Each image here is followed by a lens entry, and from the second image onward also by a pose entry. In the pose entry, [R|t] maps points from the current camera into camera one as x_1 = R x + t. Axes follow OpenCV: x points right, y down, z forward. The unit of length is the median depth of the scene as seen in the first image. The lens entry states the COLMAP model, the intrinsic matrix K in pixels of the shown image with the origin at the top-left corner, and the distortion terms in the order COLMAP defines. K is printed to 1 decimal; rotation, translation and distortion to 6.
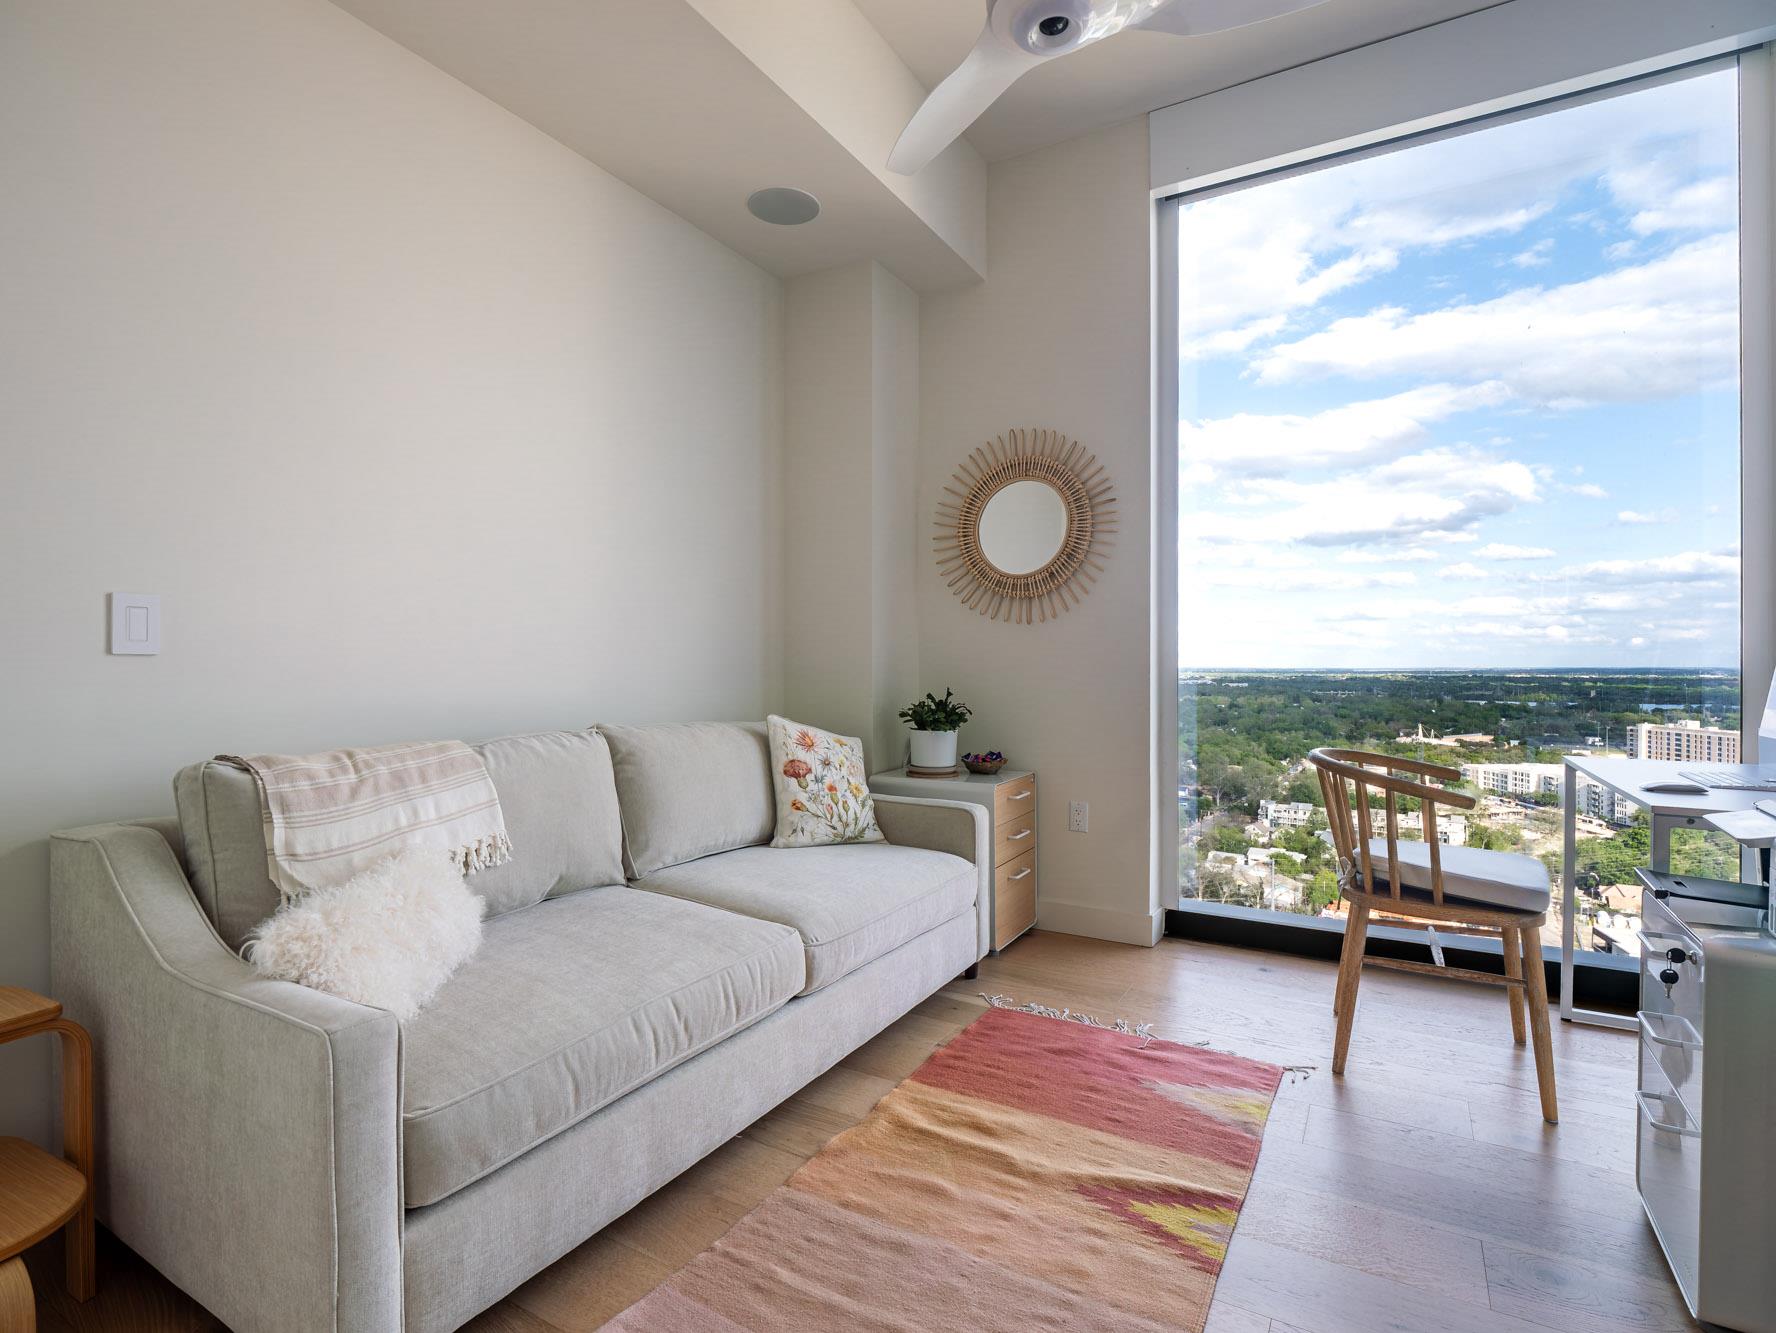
lens RADIAL K [[878.4, 0, 894.0], [0, 878.4, 668.2], [0, 0, 1]] dist [-0.002010, -0.002139]
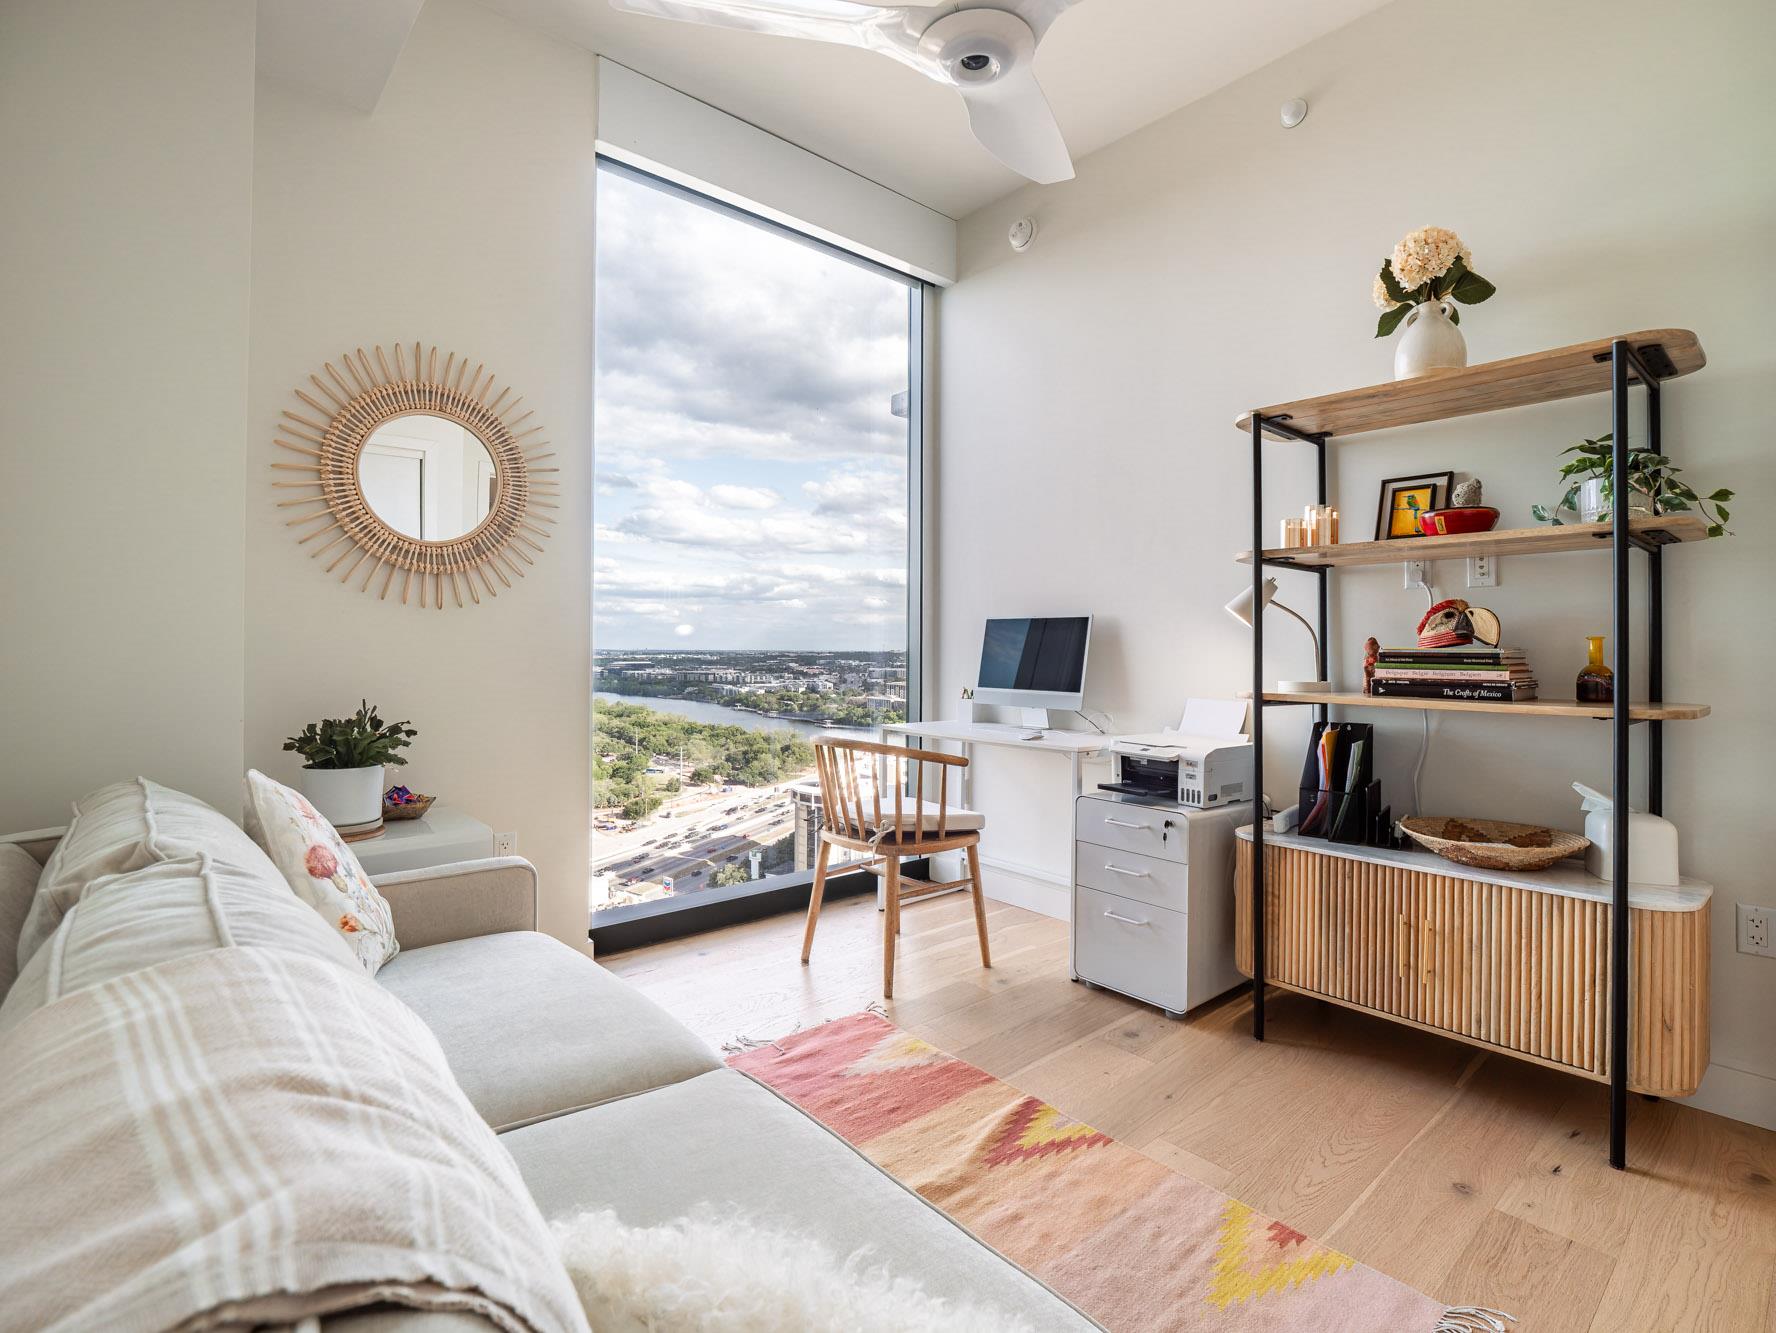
lens RADIAL K [[875.1, 0, 889.5], [0, 875.1, 642.2], [0, 0, 1]] dist [-0.019116, -0.000860]
pose [[0.315065, 0.007352, 0.949042, -0.661894], [-0.001447, 0.999973, -0.007266, -0.026294], [-0.949069, 0.000916, 0.315067, 0.618550]]
